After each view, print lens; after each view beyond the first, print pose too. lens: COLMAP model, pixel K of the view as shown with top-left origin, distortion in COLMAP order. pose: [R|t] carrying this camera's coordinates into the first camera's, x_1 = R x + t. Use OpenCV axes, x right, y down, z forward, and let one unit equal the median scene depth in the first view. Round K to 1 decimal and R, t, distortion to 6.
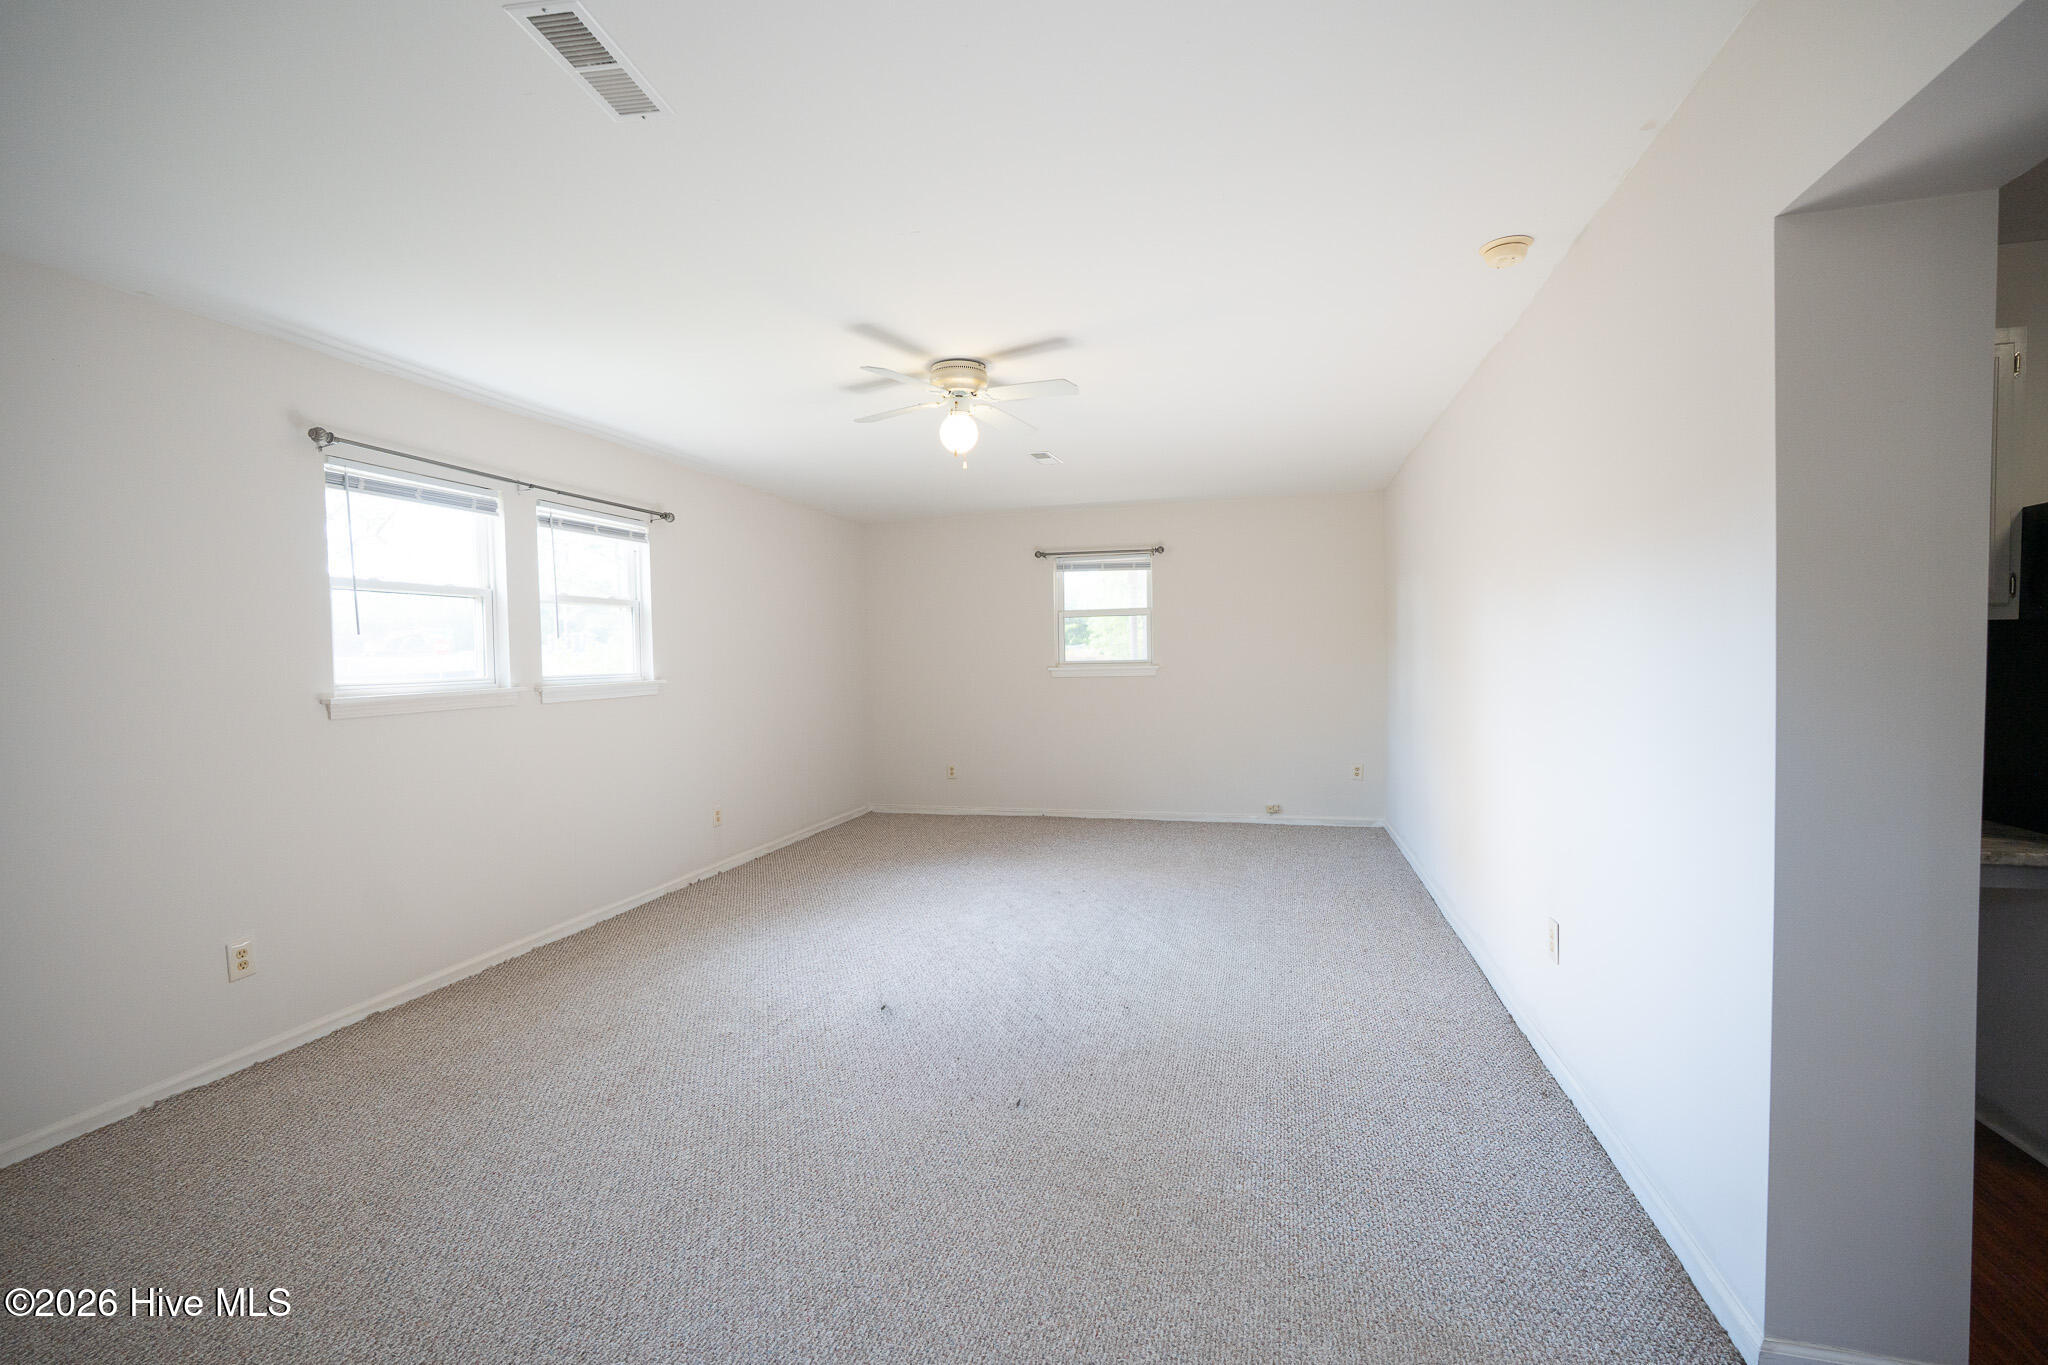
lens RADIAL K [[892.0, 0, 1022.1], [0, 892.0, 679.3], [0, 0, 1]] dist [-0.003914, 0.000550]
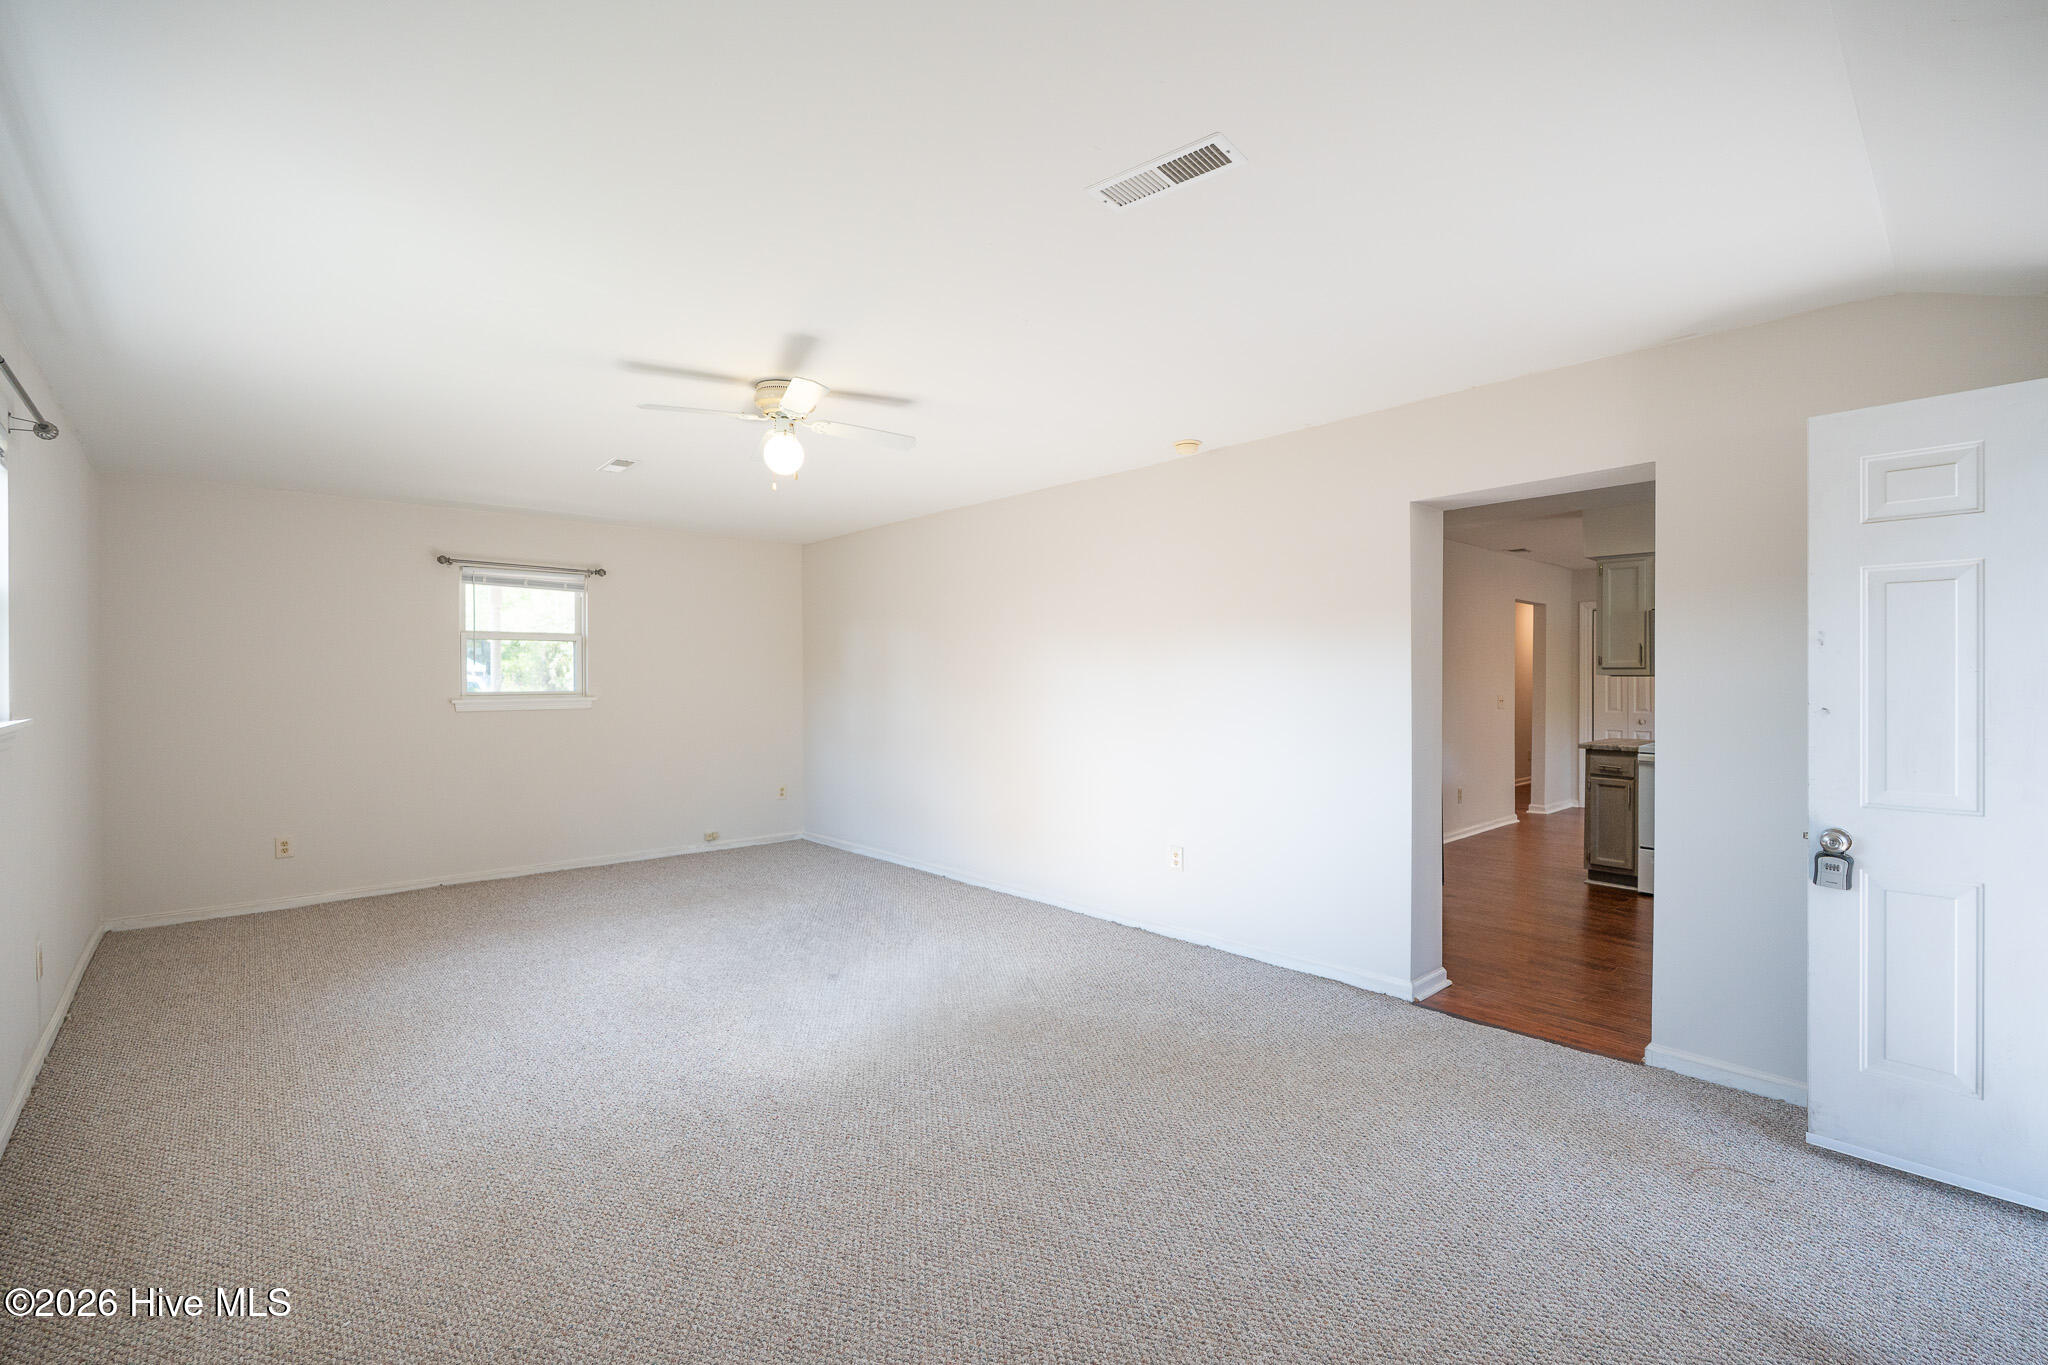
lens RADIAL K [[892.0, 0, 1022.1], [0, 892.0, 679.3], [0, 0, 1]] dist [-0.003914, 0.000550]
pose [[0.543767, 0.017049, 0.839063, -0.387937], [0.017741, 0.999337, -0.031802, 0.003331], [-0.839049, 0.032179, 0.543103, 0.133158]]
